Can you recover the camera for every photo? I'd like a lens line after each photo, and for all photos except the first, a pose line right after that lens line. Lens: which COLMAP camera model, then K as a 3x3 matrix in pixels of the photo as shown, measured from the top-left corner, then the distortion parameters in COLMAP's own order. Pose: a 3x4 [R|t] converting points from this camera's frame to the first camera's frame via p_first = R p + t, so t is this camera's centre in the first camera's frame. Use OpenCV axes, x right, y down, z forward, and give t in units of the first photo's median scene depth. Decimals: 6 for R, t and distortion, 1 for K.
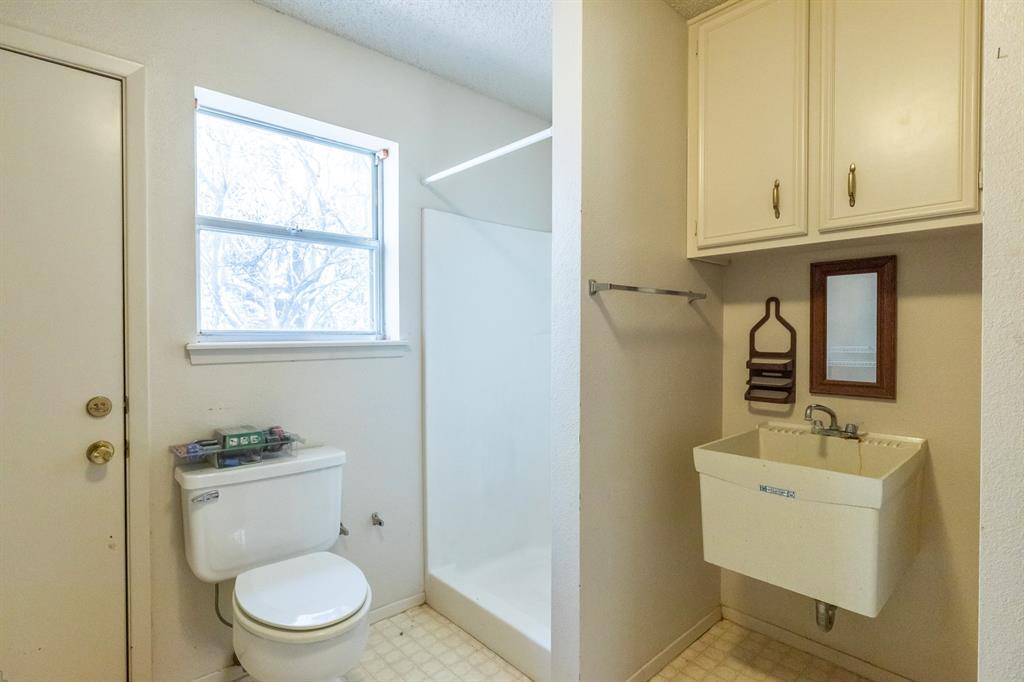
lens RADIAL K [[509.6, 0, 513.8], [0, 509.6, 339.8], [0, 0, 1]] dist [0.000330, 0.000171]
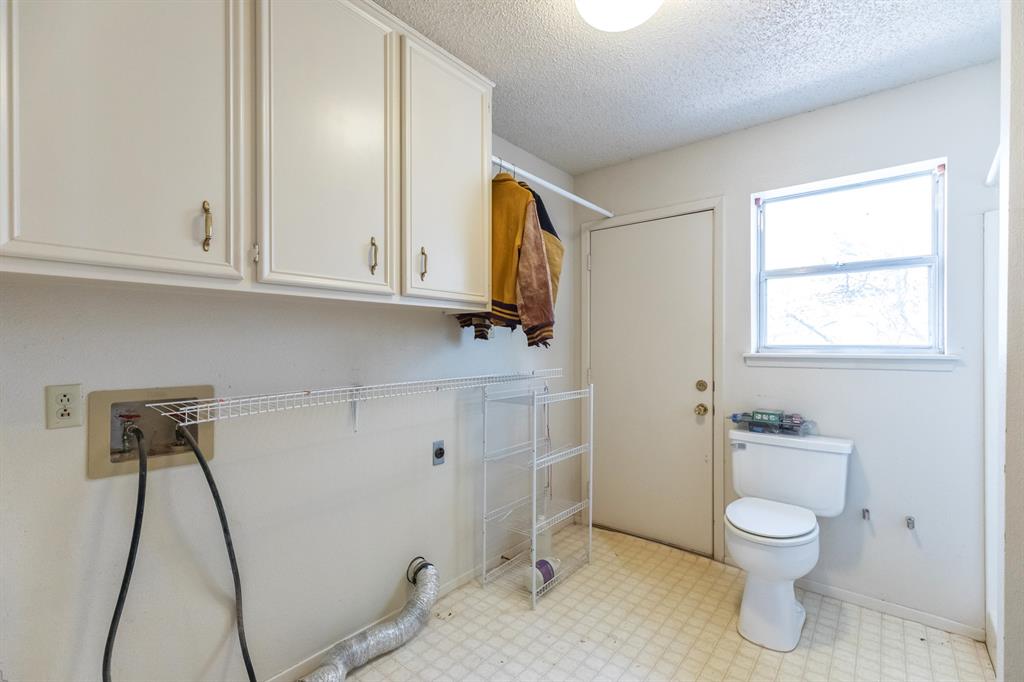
lens RADIAL K [[467.5, 0, 512.5], [0, 467.5, 345.6], [0, 0, 1]] dist [0.015228, -0.001672]
pose [[0.139988, 0.000973, -0.990153, 0.746056], [-0.013392, 0.999910, -0.000911, -0.005555], [0.990063, 0.013388, 0.139989, 0.046471]]
